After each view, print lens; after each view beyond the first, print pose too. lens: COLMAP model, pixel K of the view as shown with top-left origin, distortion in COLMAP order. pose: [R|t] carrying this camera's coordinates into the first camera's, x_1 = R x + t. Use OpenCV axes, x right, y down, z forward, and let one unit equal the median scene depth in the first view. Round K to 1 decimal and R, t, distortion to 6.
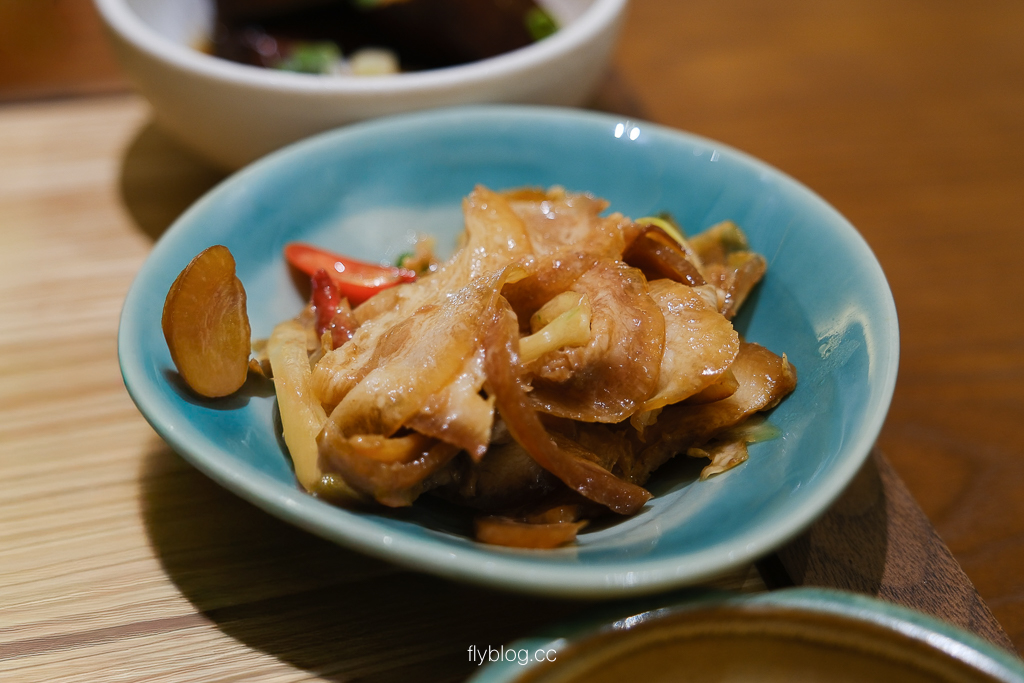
lens RADIAL K [[1547.1, 0, 519.4], [0, 1547.1, 344.7], [0, 0, 1]] dist [-0.083832, 0.000000]
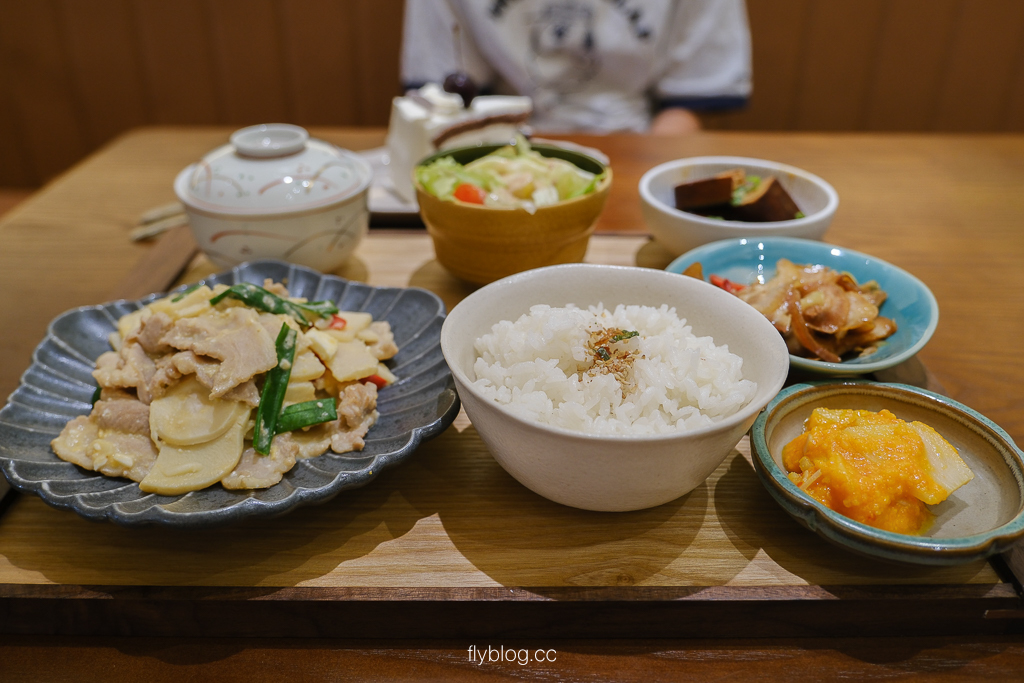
lens RADIAL K [[856.4, 0, 508.4], [0, 856.4, 356.2], [0, 0, 1]] dist [-0.009572, -0.038545]
pose [[0.969180, 0.108201, -0.221320, -0.161677], [-0.137326, 0.983143, -0.120716, 0.364451], [0.204528, 0.147389, 0.967701, -0.660591]]
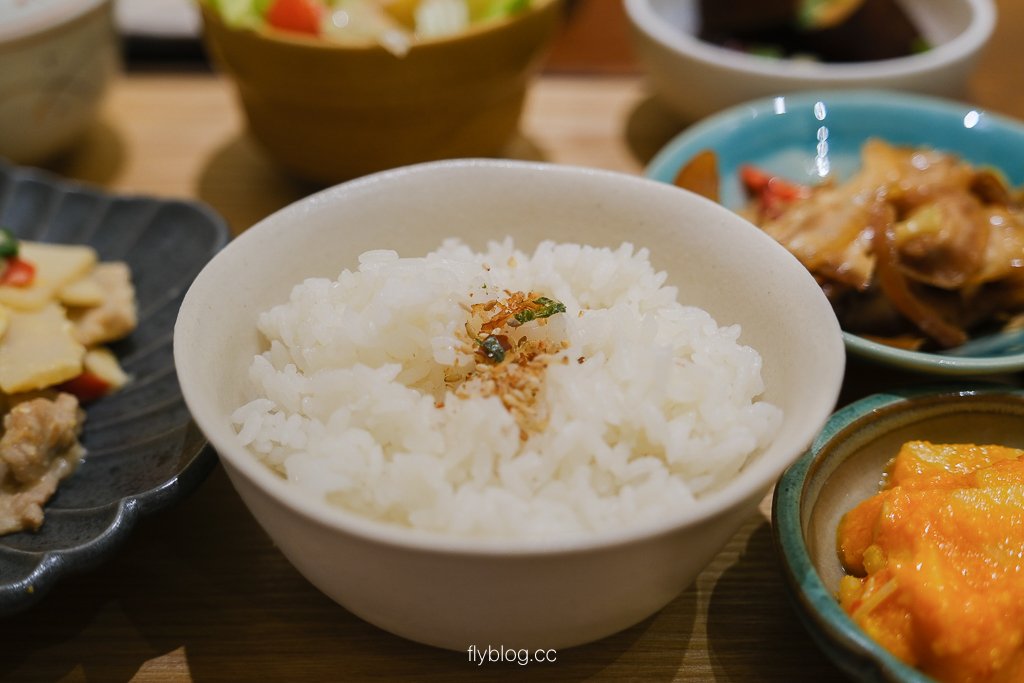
lens RADIAL K [[1393.6, 0, 535.5], [0, 1393.6, 369.5], [0, 0, 1]] dist [-0.047459, 0.000000]
pose [[0.971518, 0.130285, -0.197936, -0.055039], [-0.136305, 0.990520, -0.017040, 0.208904], [0.193840, 0.043534, 0.980067, -0.434507]]
